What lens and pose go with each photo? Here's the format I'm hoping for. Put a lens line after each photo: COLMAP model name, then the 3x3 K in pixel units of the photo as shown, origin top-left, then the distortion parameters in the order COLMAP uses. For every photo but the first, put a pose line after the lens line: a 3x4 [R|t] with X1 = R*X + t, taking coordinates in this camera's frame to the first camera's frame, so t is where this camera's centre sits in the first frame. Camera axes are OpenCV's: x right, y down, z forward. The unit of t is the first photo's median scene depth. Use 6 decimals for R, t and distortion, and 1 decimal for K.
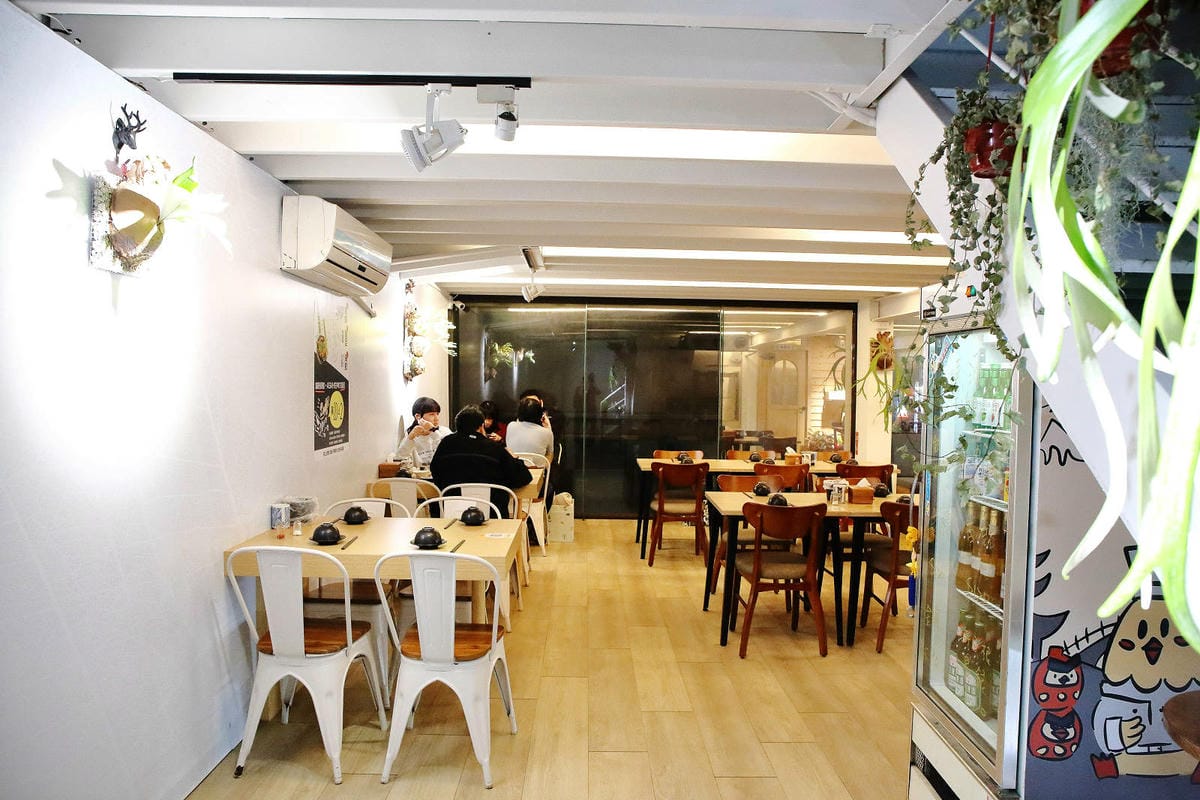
lens RADIAL K [[821.6, 0, 601.4], [0, 821.6, 428.2], [0, 0, 1]] dist [-0.004938, -0.000699]
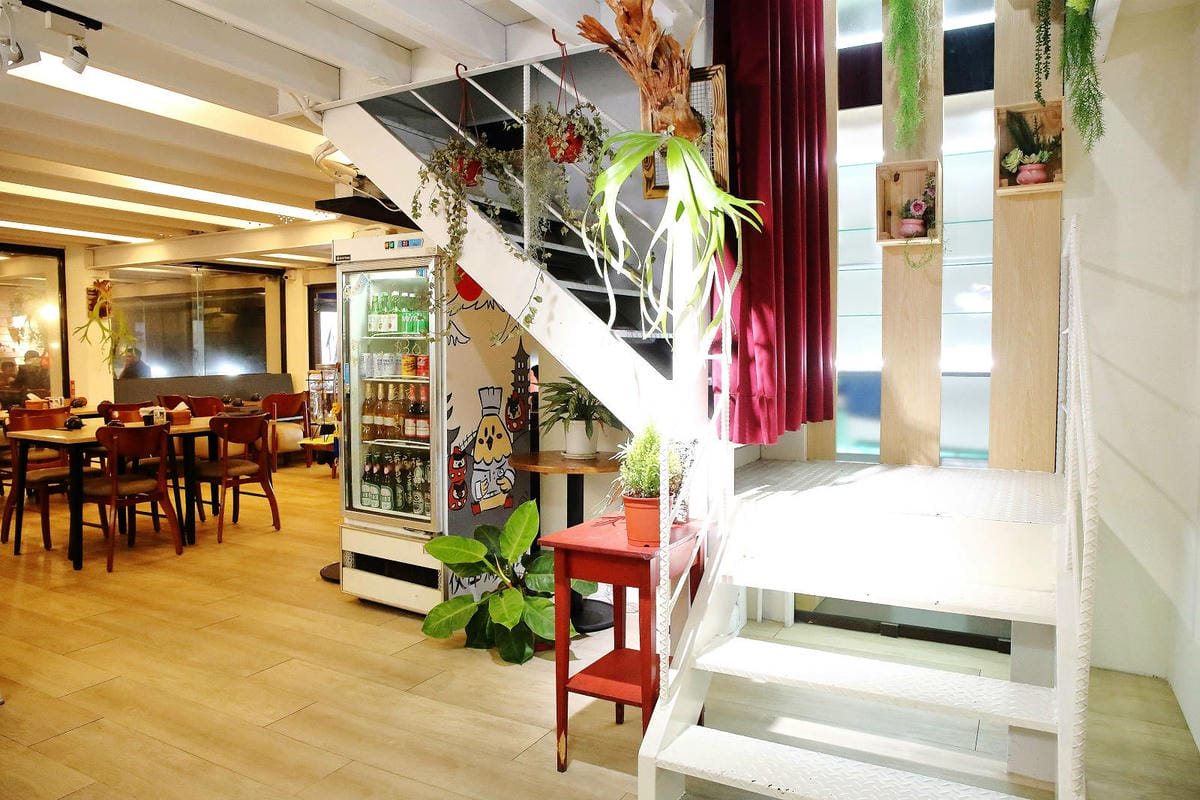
lens RADIAL K [[821.6, 0, 601.4], [0, 821.6, 428.2], [0, 0, 1]] dist [-0.004938, -0.000699]
pose [[0.503667, -0.093393, 0.858835, -0.840165], [0.061839, 0.995487, 0.071987, 0.112900], [-0.861682, 0.016852, 0.507169, -0.203864]]
